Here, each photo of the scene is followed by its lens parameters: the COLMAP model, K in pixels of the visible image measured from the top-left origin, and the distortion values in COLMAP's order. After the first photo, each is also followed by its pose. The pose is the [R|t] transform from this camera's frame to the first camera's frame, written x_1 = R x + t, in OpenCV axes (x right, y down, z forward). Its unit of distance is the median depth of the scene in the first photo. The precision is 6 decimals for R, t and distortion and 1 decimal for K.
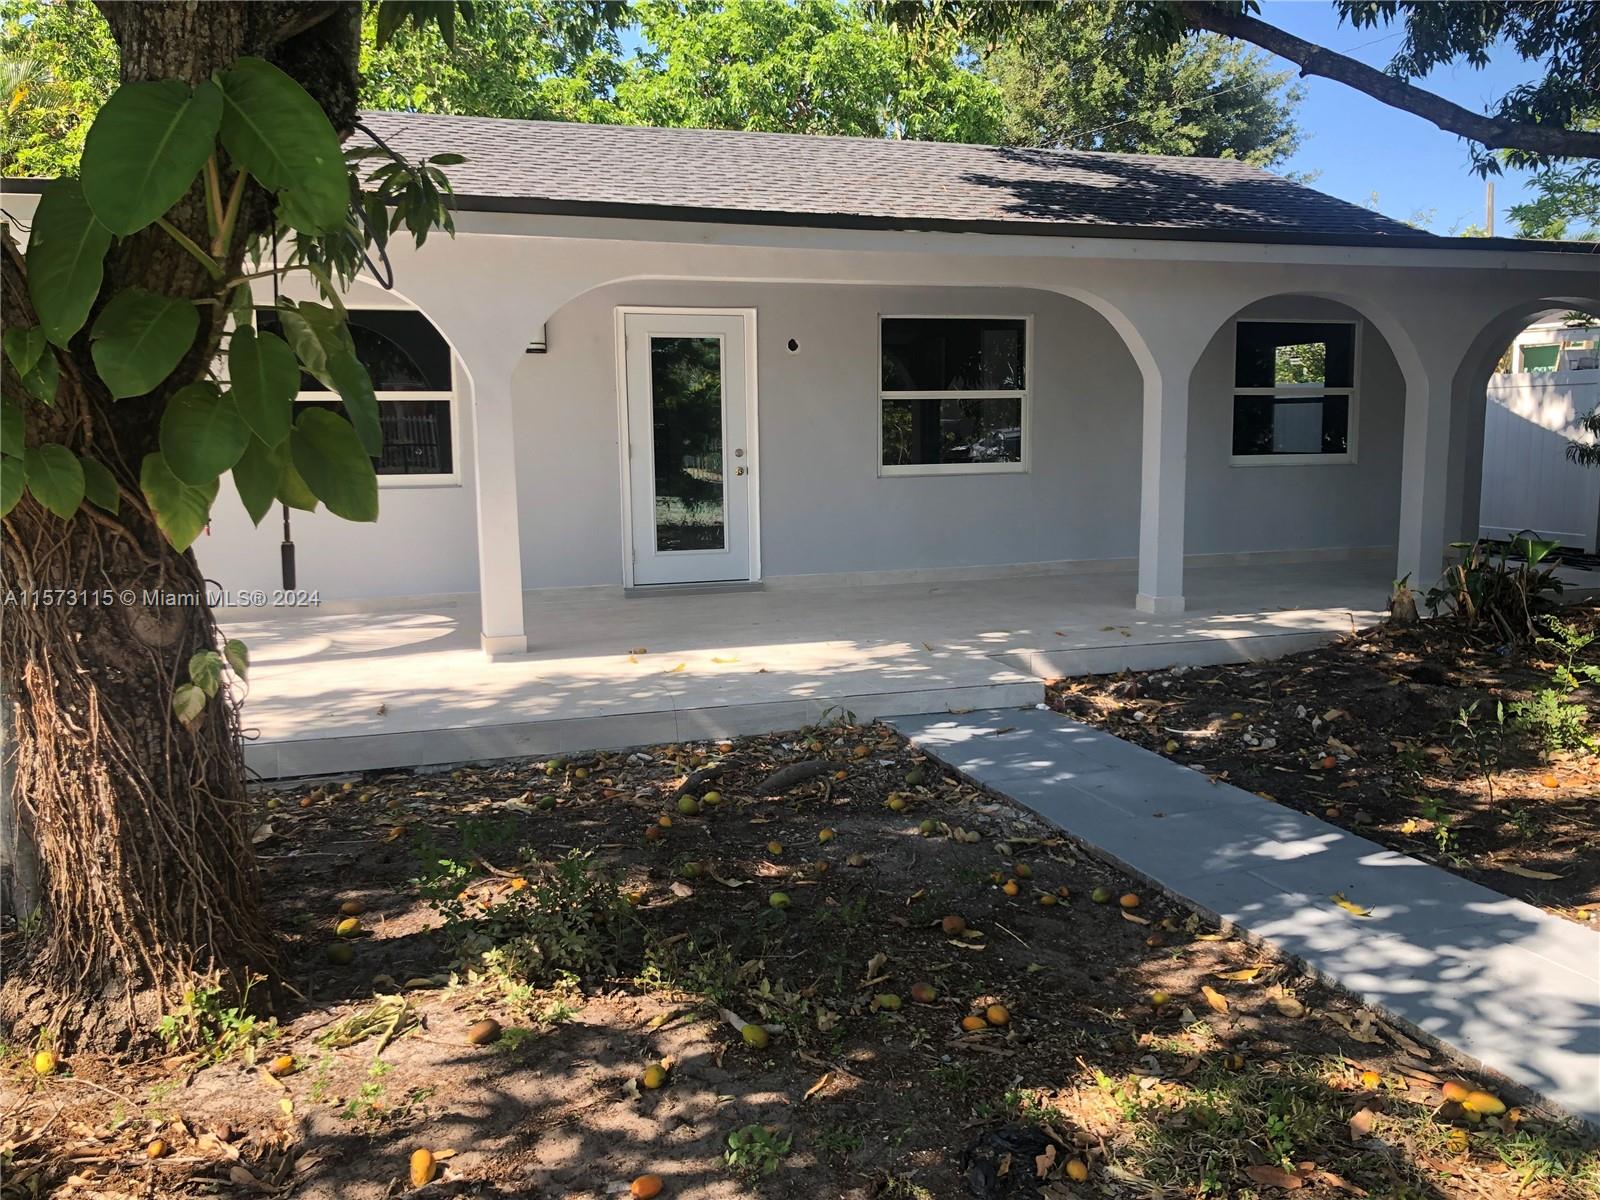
lens RADIAL K [[1304.1, 0, 808.2], [0, 1304.1, 601.5], [0, 0, 1]] dist [0.026377, -0.019680]
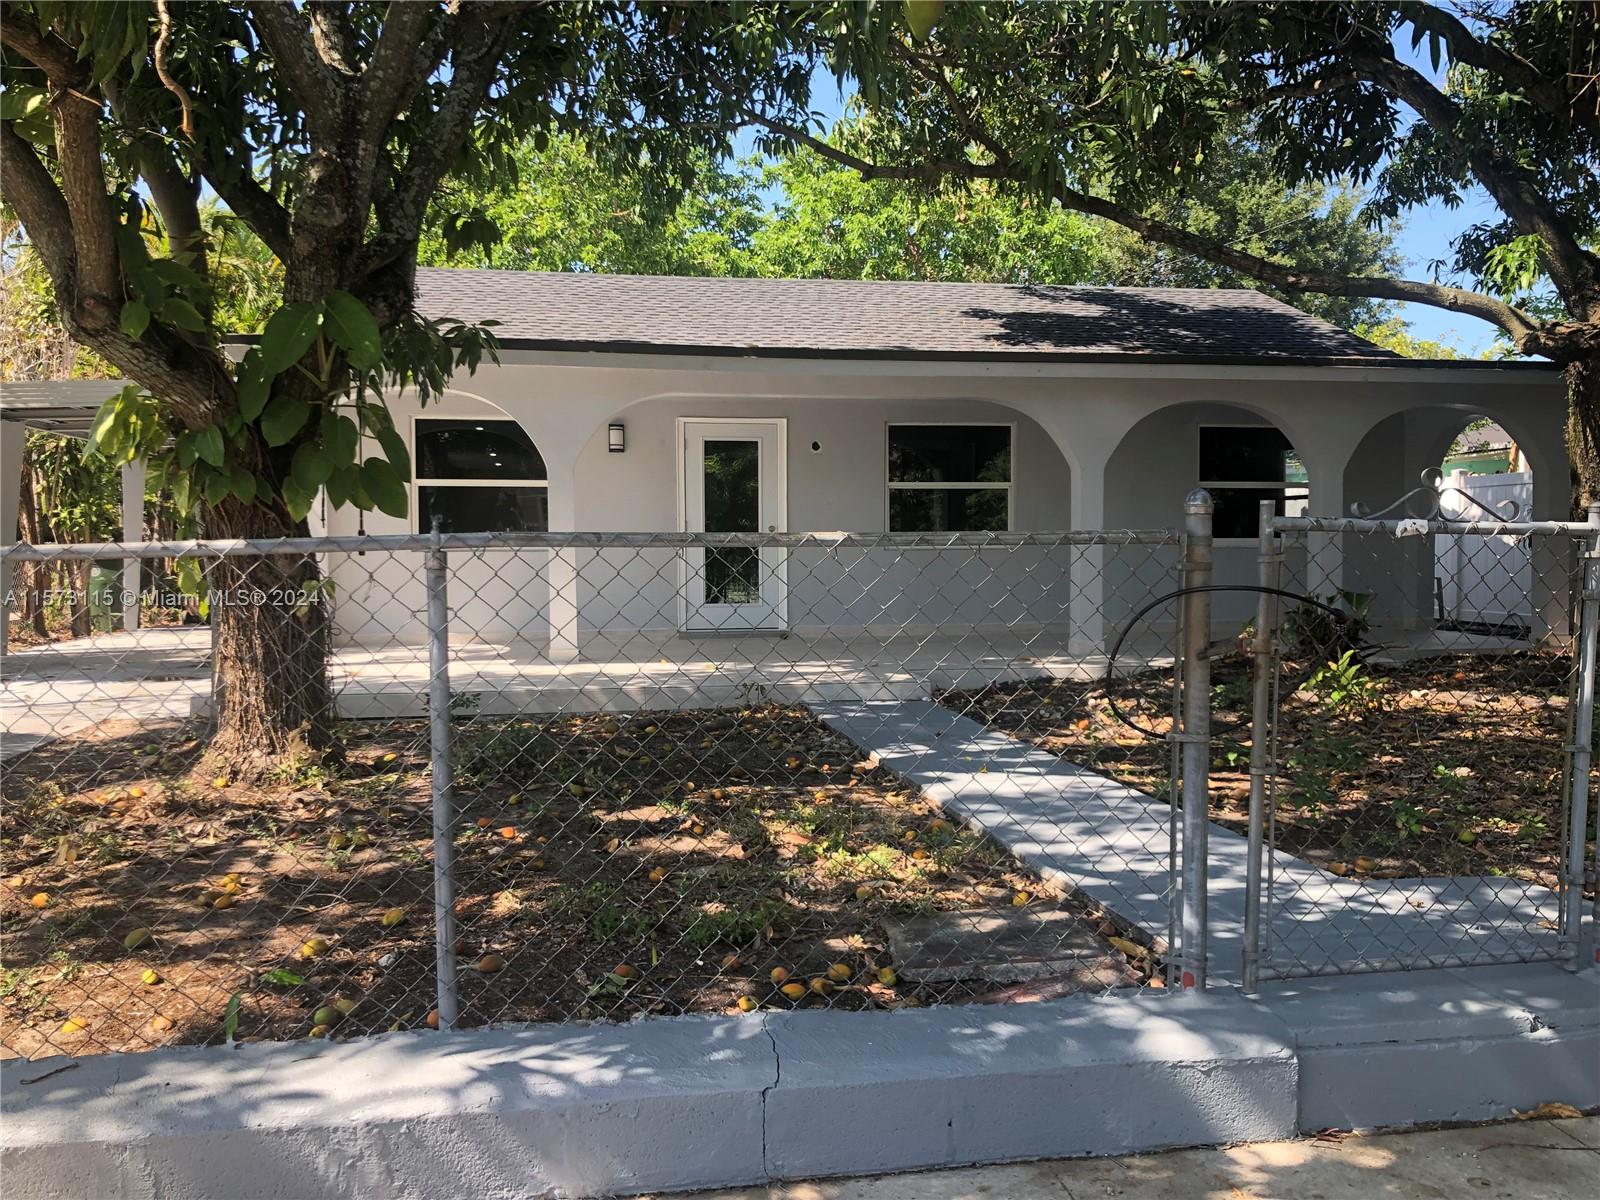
lens RADIAL K [[1304.1, 0, 791.0], [0, 1304.1, 603.1], [0, 0, 1]] dist [0.026377, -0.019680]
pose [[0.986695, 0.013671, -0.162008, 0.182253], [-0.027977, 0.995872, -0.086355, 0.071712], [0.160159, 0.089739, 0.983004, -0.259267]]
